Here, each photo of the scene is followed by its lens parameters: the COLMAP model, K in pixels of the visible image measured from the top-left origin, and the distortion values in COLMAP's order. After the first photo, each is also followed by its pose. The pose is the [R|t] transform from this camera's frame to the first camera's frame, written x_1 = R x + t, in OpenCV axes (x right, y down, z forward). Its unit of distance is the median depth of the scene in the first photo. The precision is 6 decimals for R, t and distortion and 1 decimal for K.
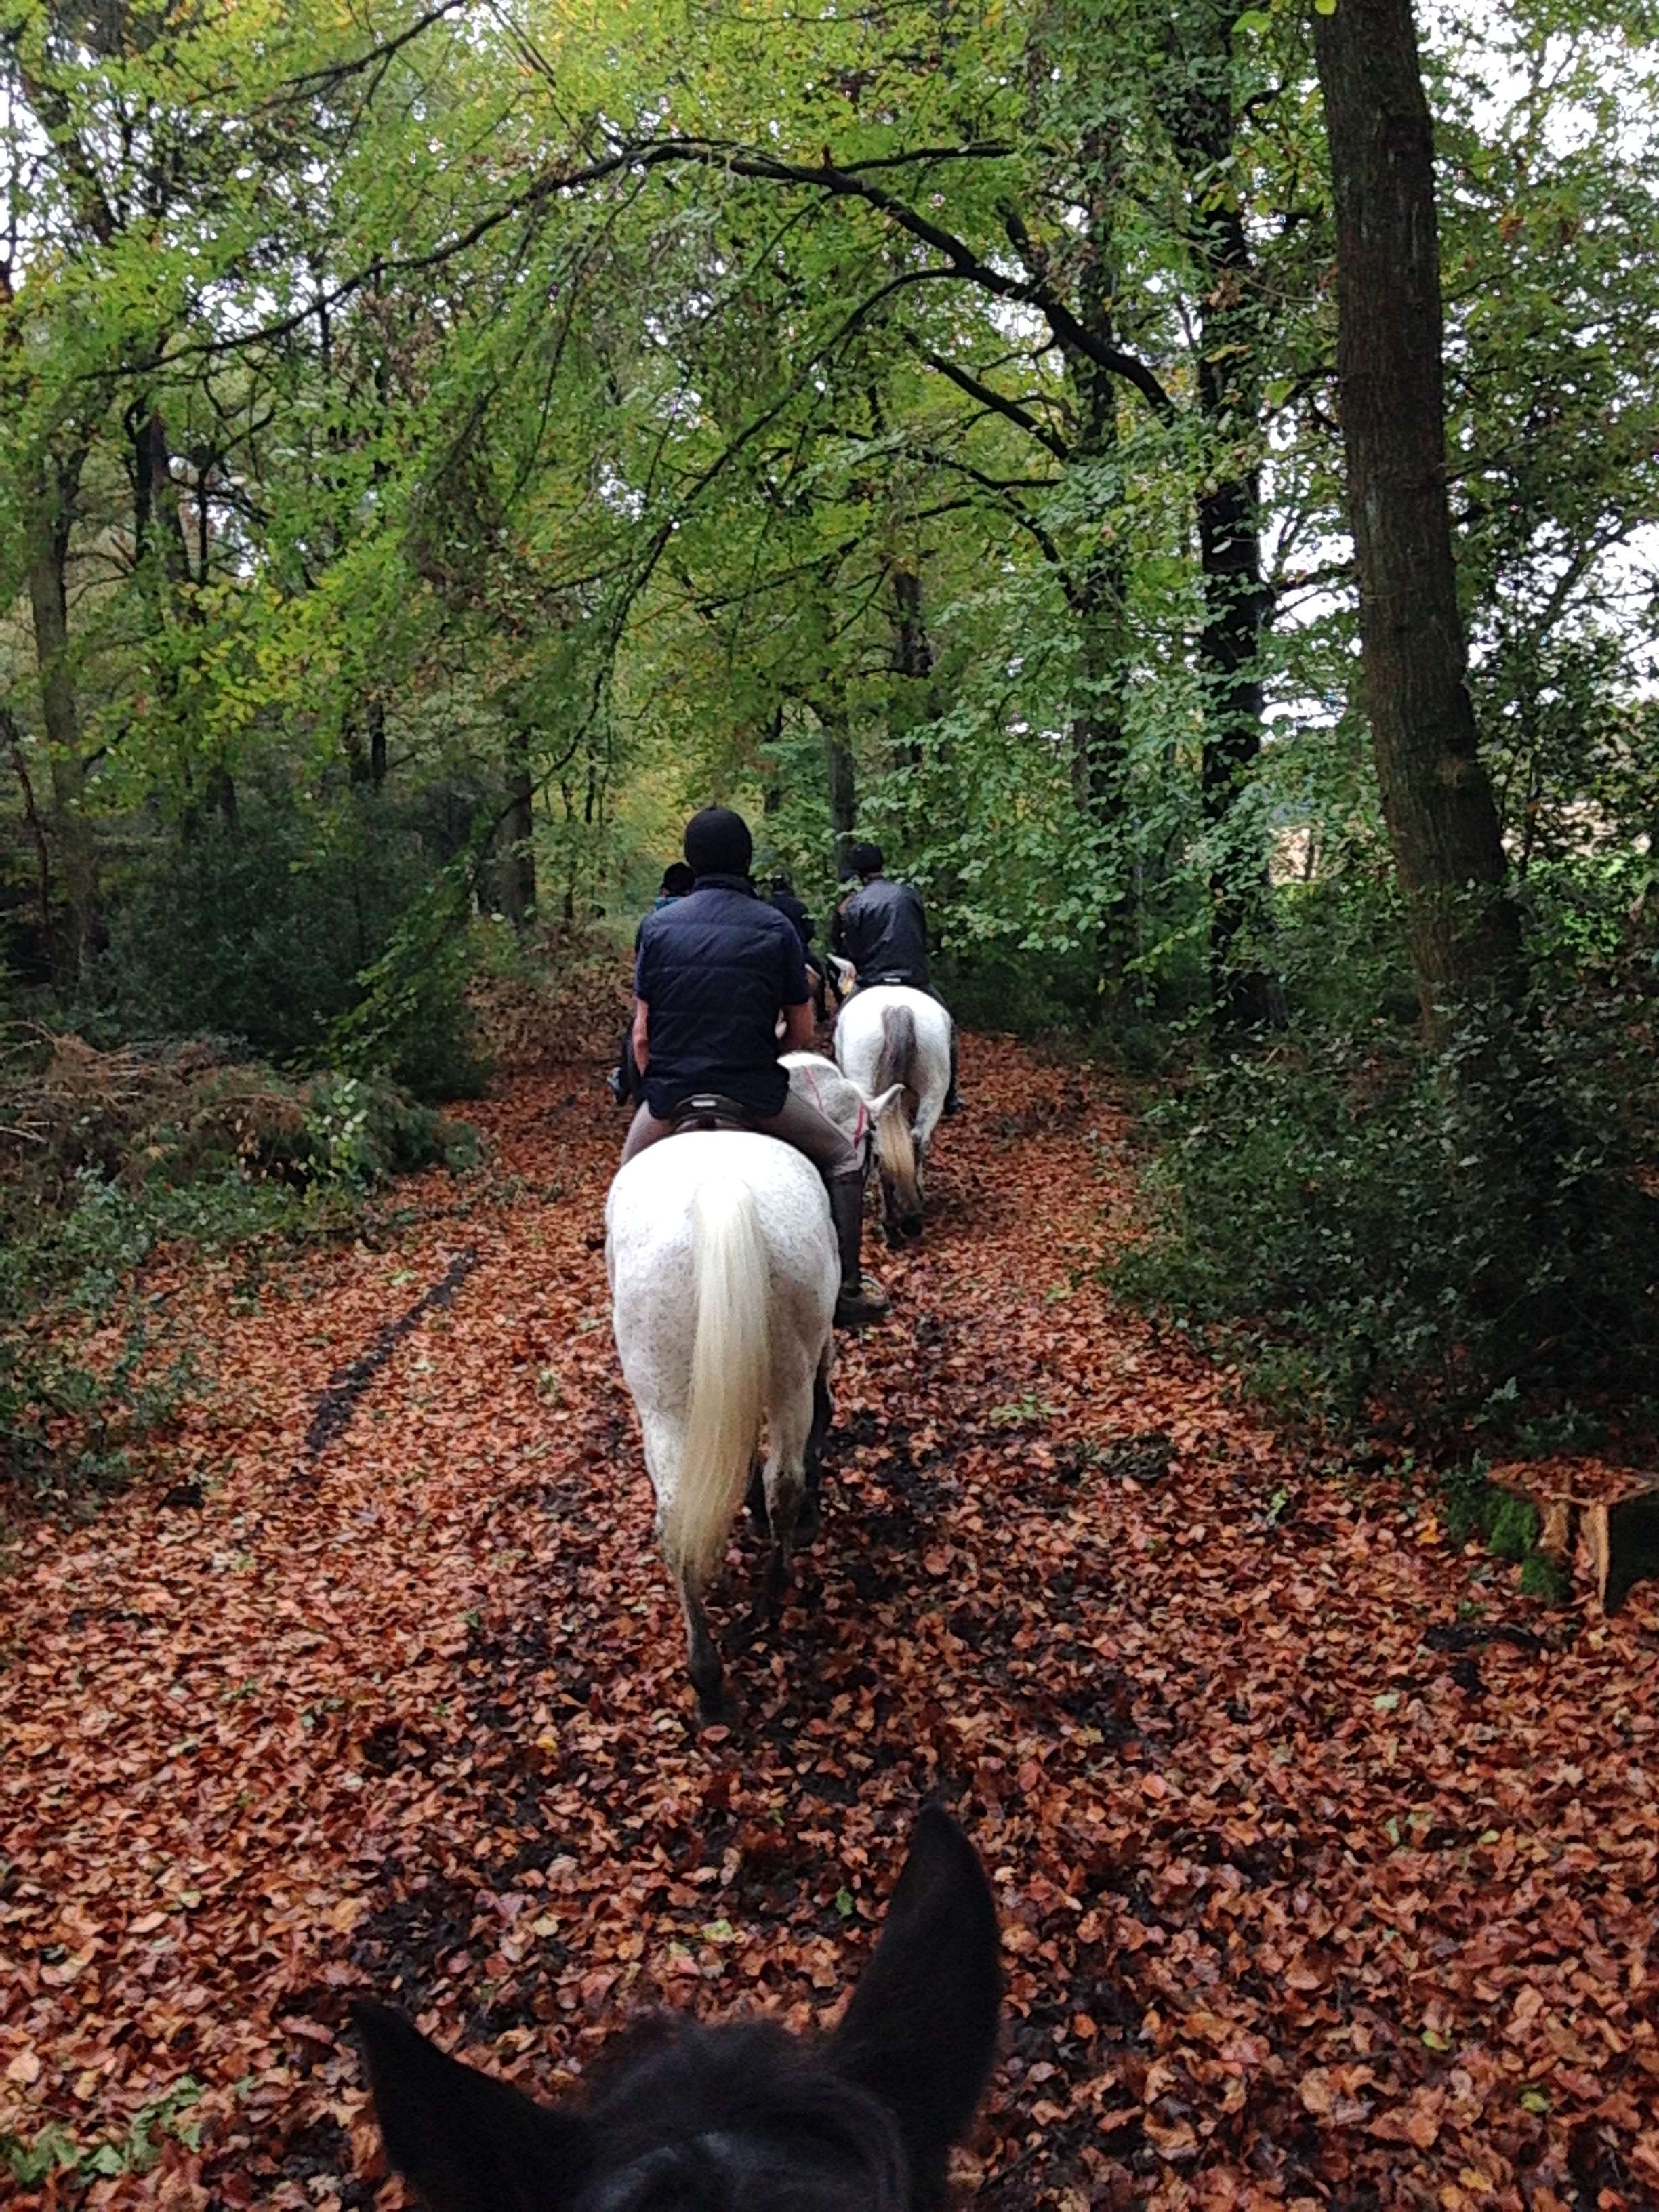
lens RADIAL K [[1639.4, 0, 634.0], [0, 1639.4, 1067.2], [0, 0, 1]] dist [0.112683, -0.078253]
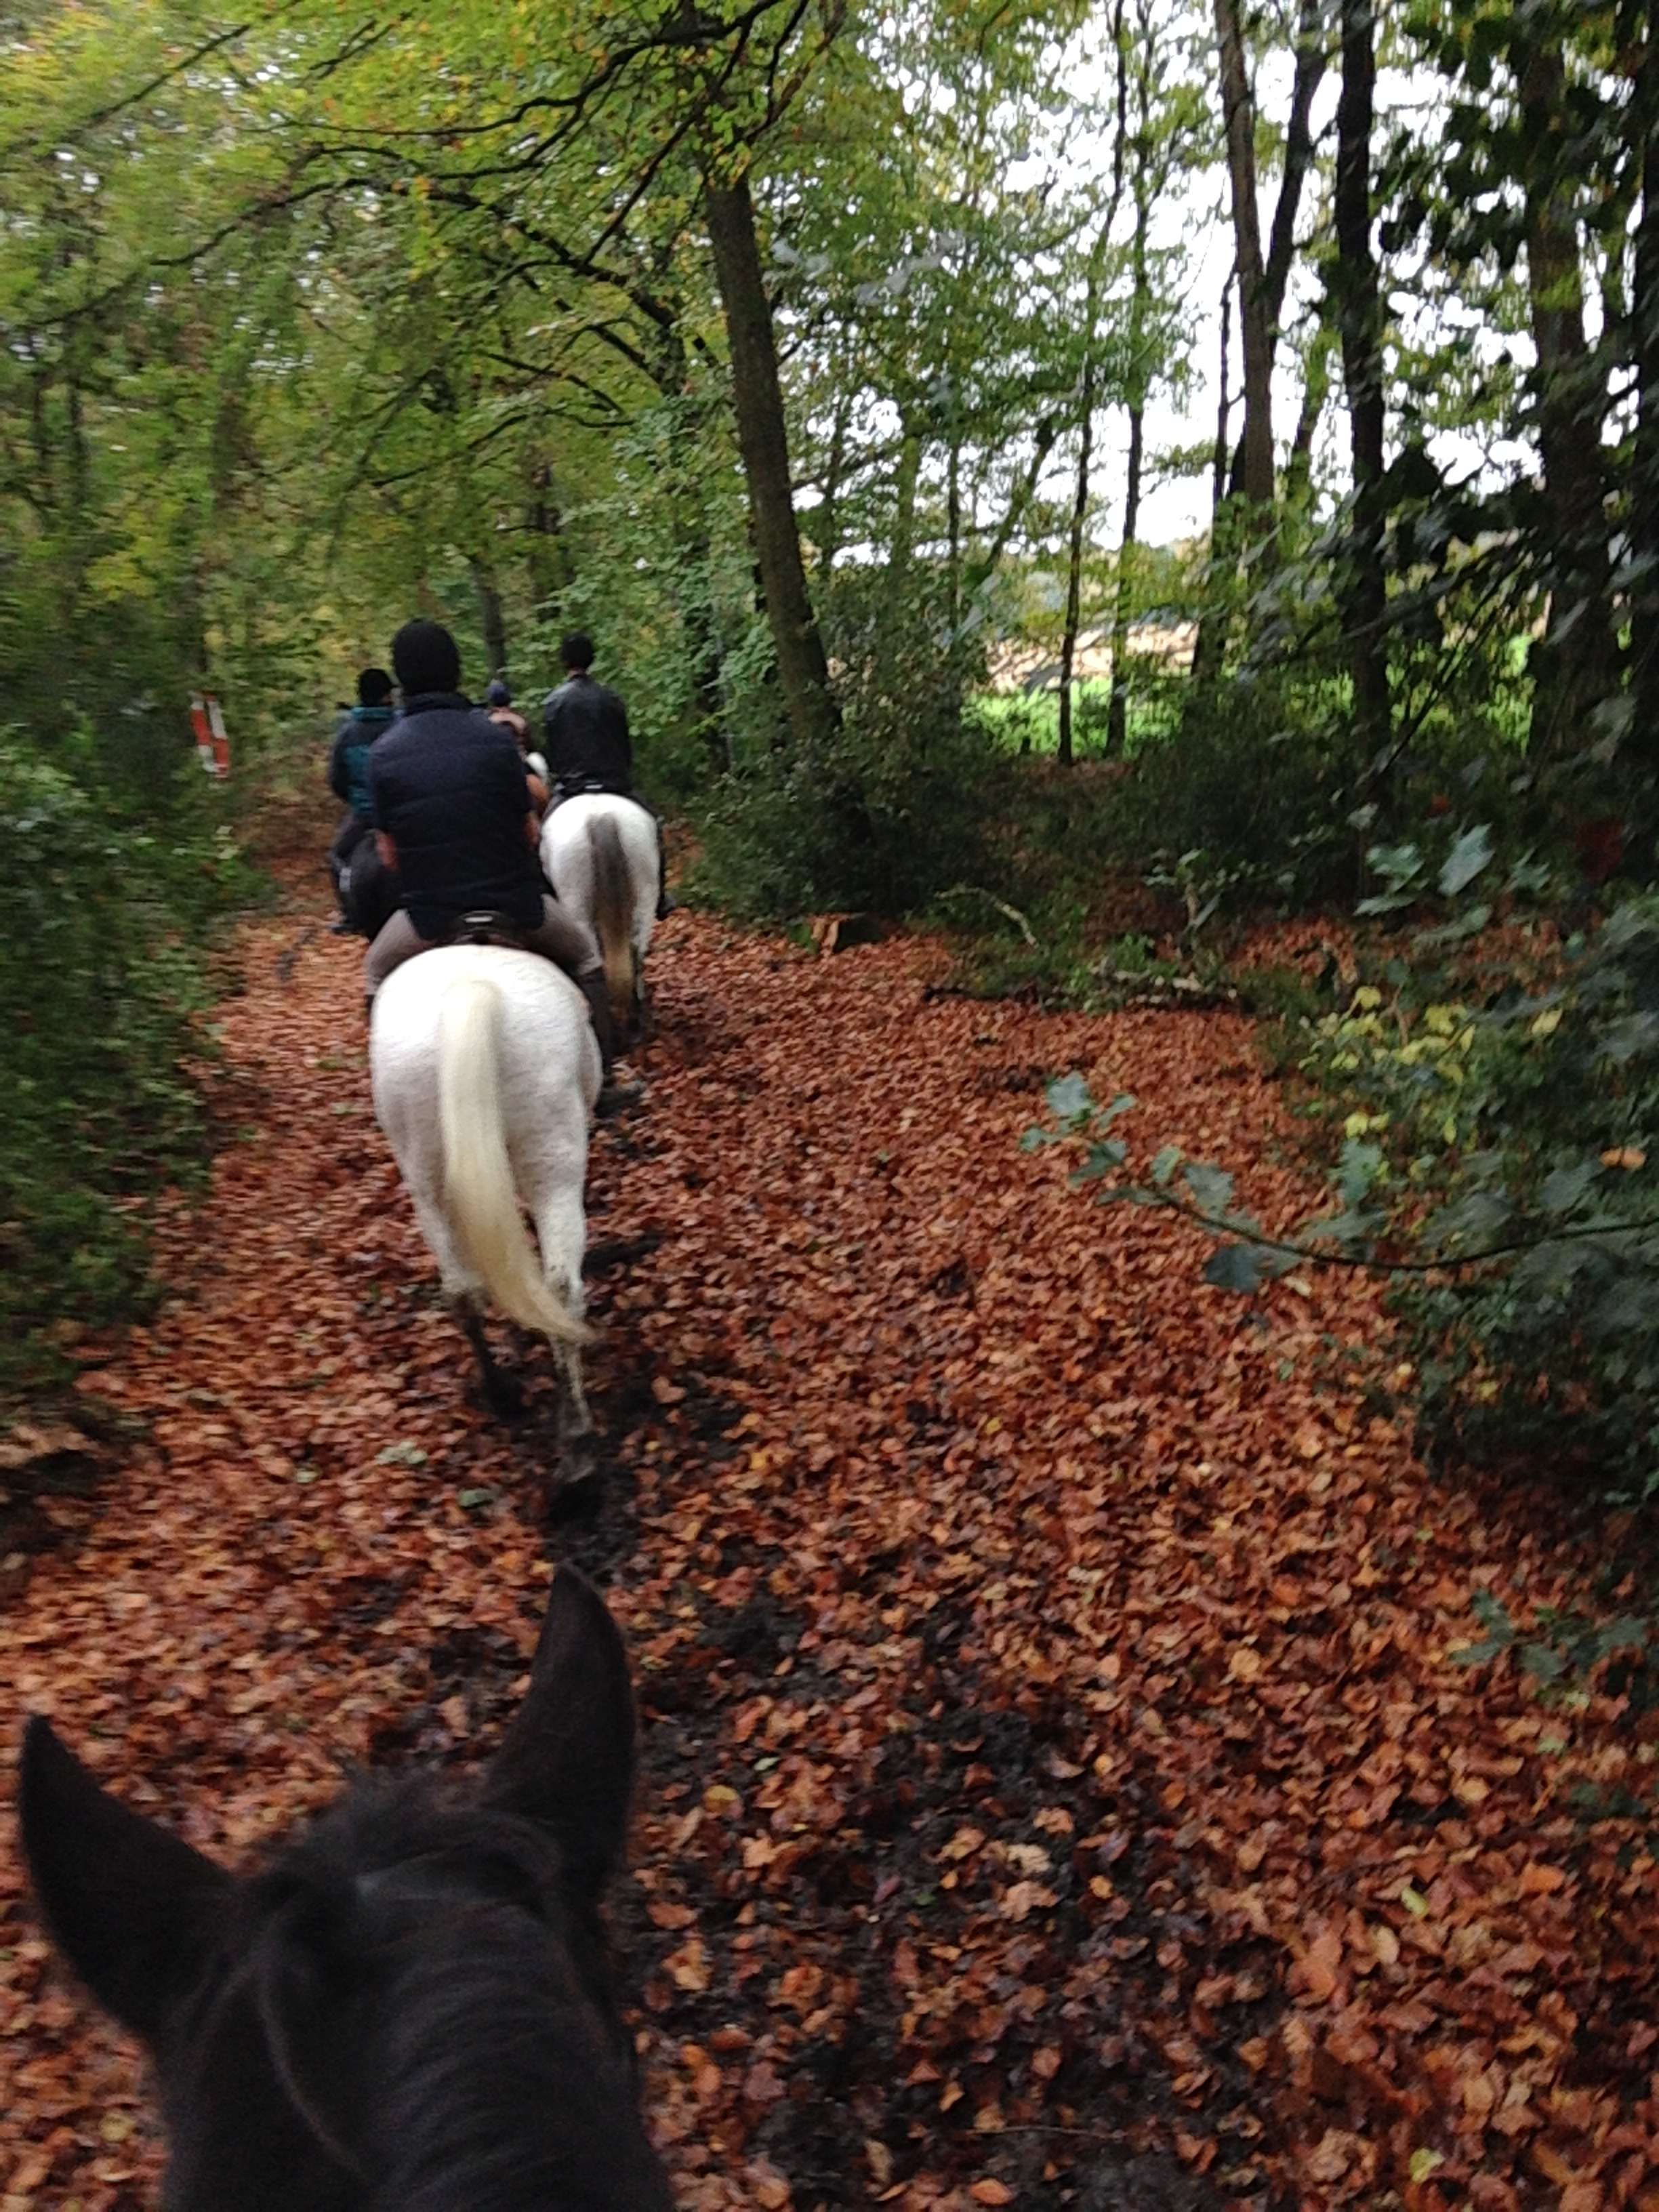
lens RADIAL K [[1651.3, 0, 829.5], [0, 1651.3, 1106.0], [0, 0, 1]] dist [-0.034841, -0.027323]
pose [[0.947721, -0.095404, 0.304505, -0.116593], [0.057353, 0.989647, 0.131562, 0.098281], [-0.313904, -0.107220, 0.943381, -0.692883]]
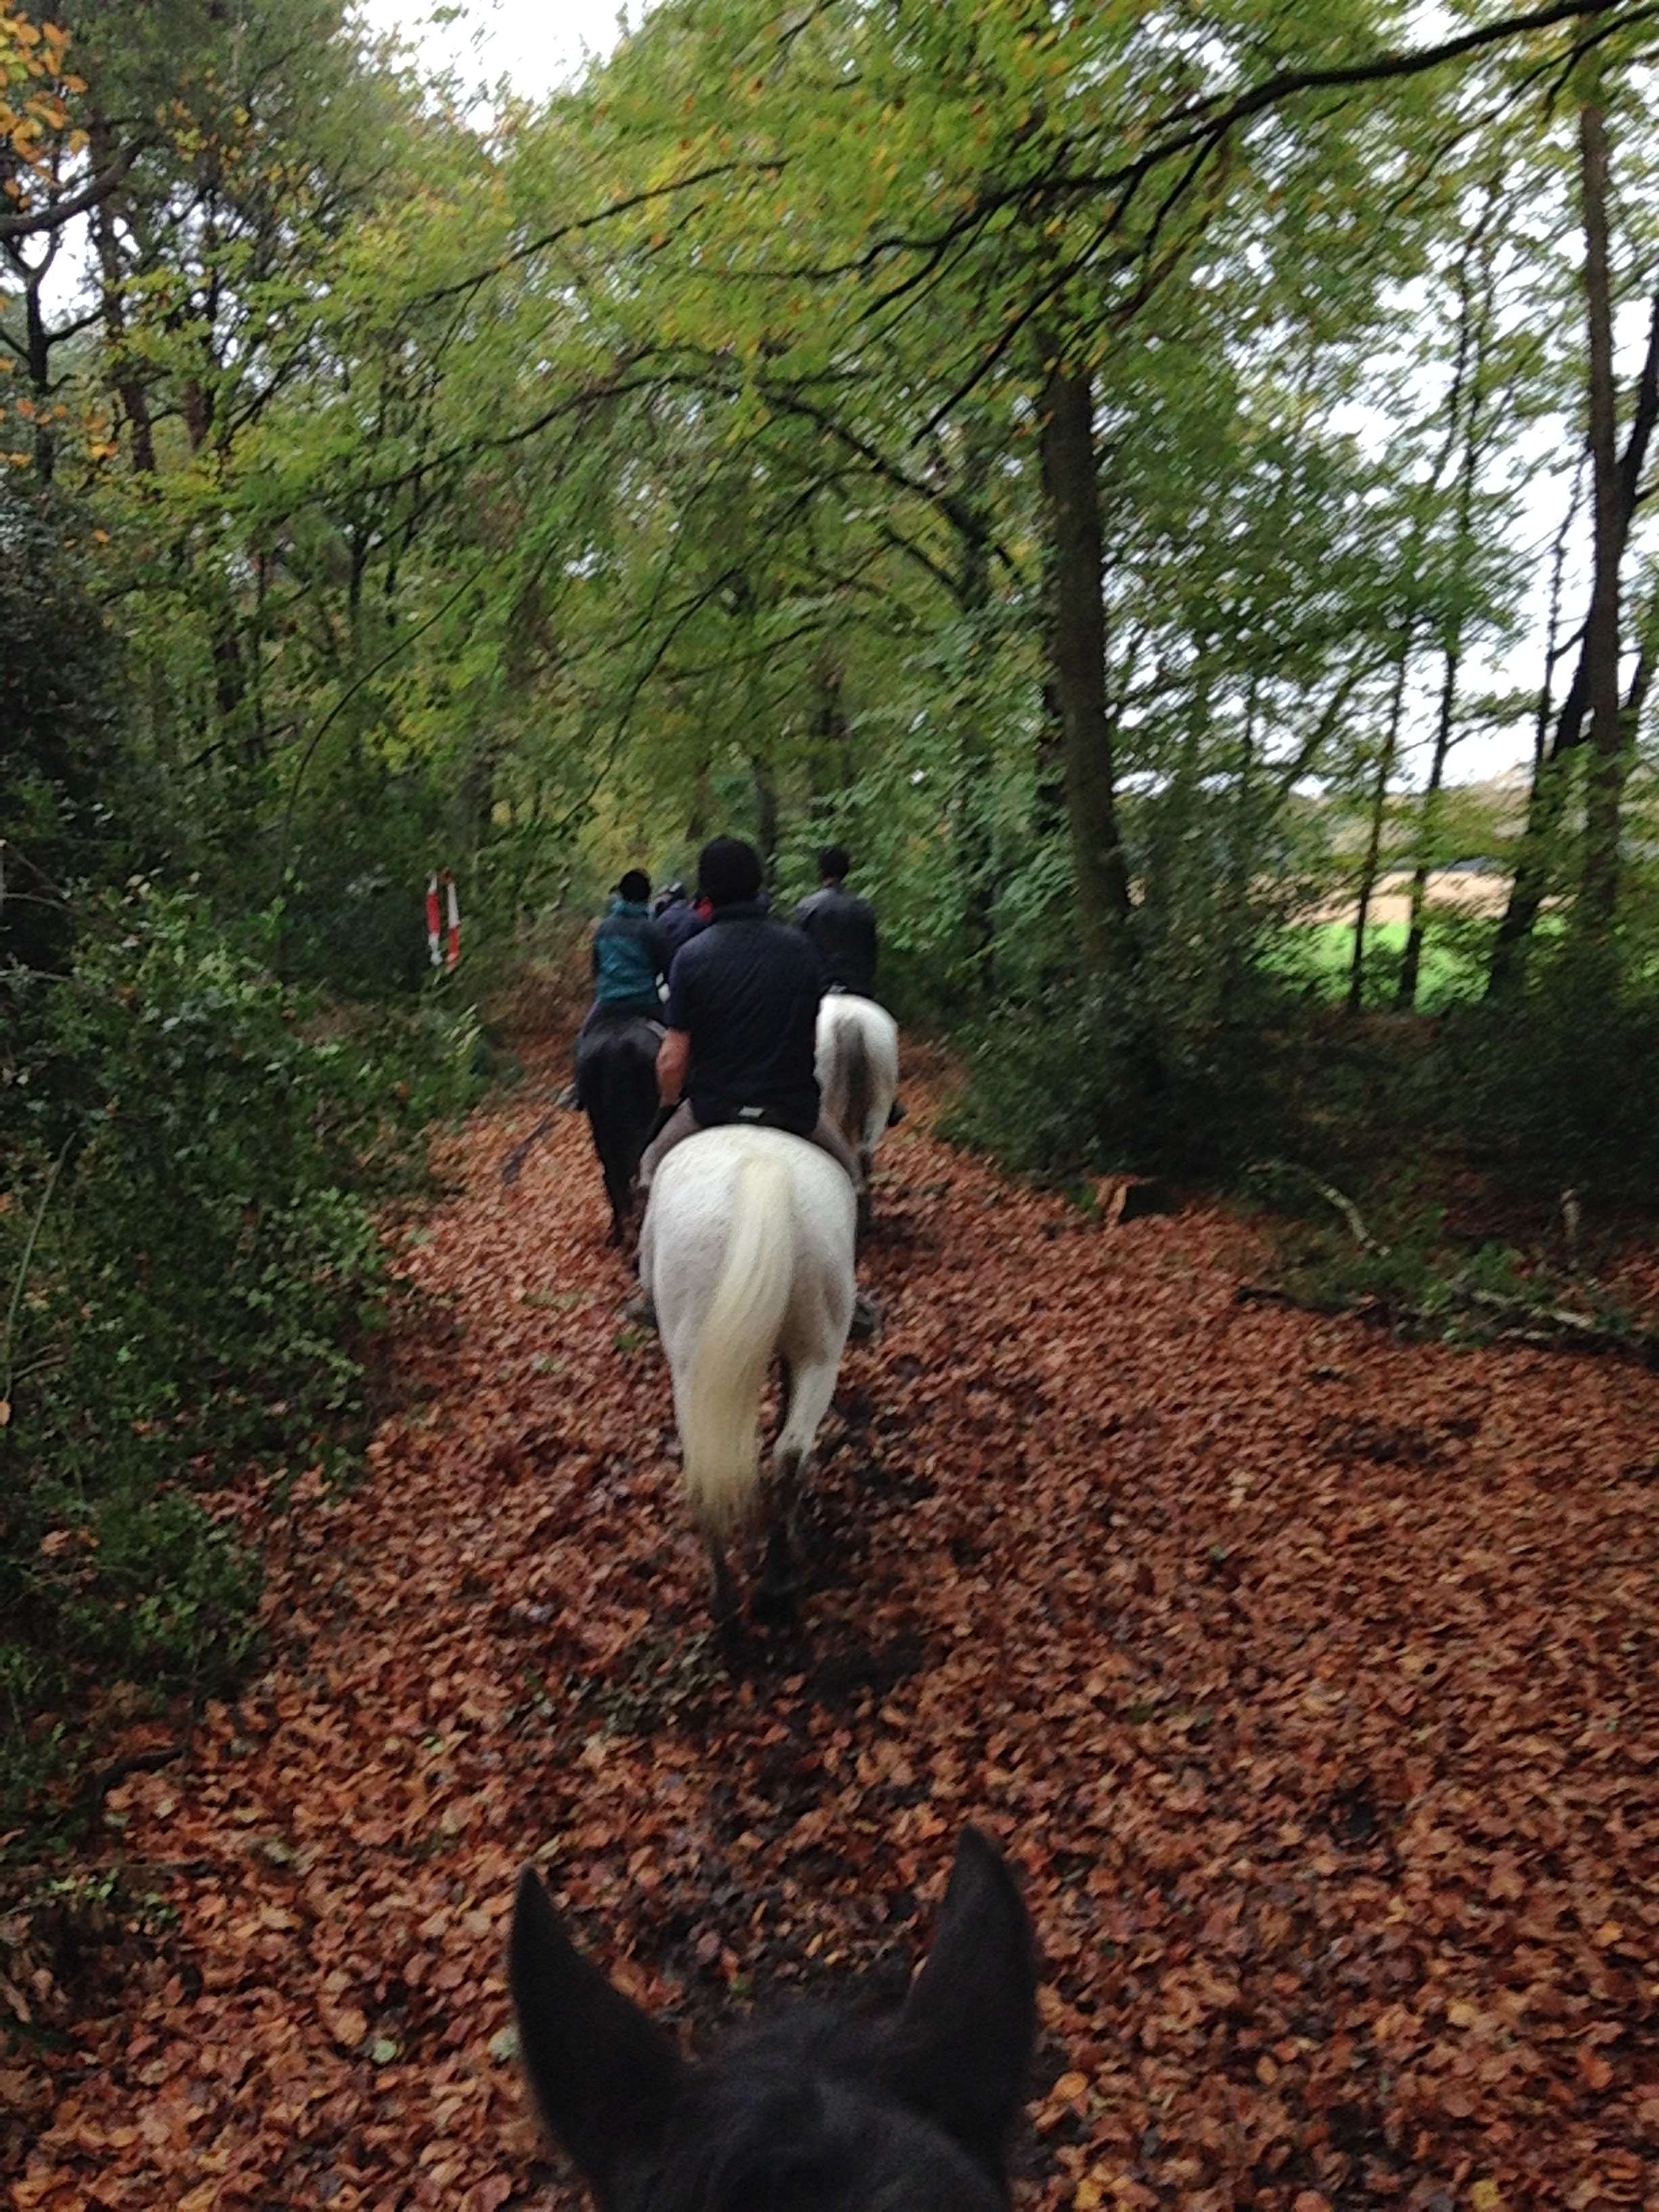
lens RADIAL K [[1651.3, 0, 829.5], [0, 1651.3, 1106.0], [0, 0, 1]] dist [-0.034841, -0.027323]
pose [[0.983433, 0.033660, 0.178118, -0.103597], [-0.035357, 0.999355, 0.006359, 0.072642], [-0.177789, -0.012551, 0.983989, -0.534325]]
